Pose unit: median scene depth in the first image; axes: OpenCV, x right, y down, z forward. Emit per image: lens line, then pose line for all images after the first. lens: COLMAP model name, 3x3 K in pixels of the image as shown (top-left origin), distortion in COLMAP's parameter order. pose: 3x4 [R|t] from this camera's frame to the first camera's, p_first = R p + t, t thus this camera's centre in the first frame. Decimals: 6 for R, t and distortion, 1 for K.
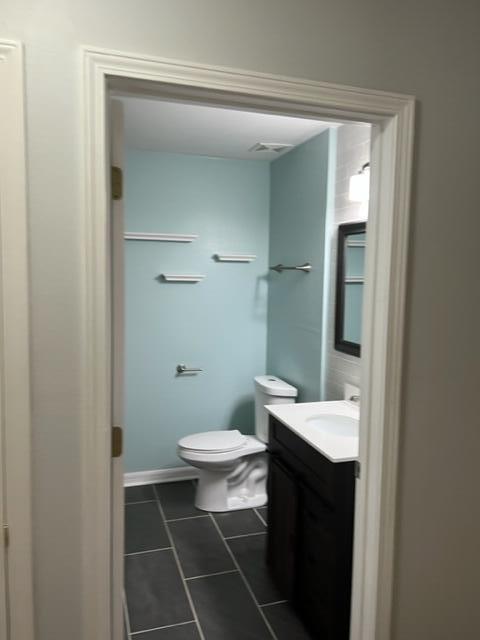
lens RADIAL K [[483.3, 0, 238.6], [0, 483.3, 321.1], [0, 0, 1]] dist [0.041617, -0.001571]
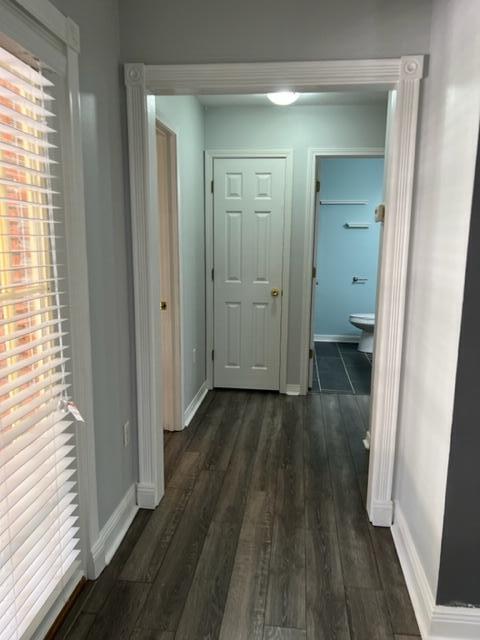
lens RADIAL K [[483.3, 0, 239.4], [0, 483.3, 319.6], [0, 0, 1]] dist [0.041617, -0.001571]
pose [[0.909085, 0.063244, -0.411782, 0.588576], [-0.033281, 0.996276, 0.079541, 0.310366], [0.415279, -0.058605, 0.907804, -1.952741]]
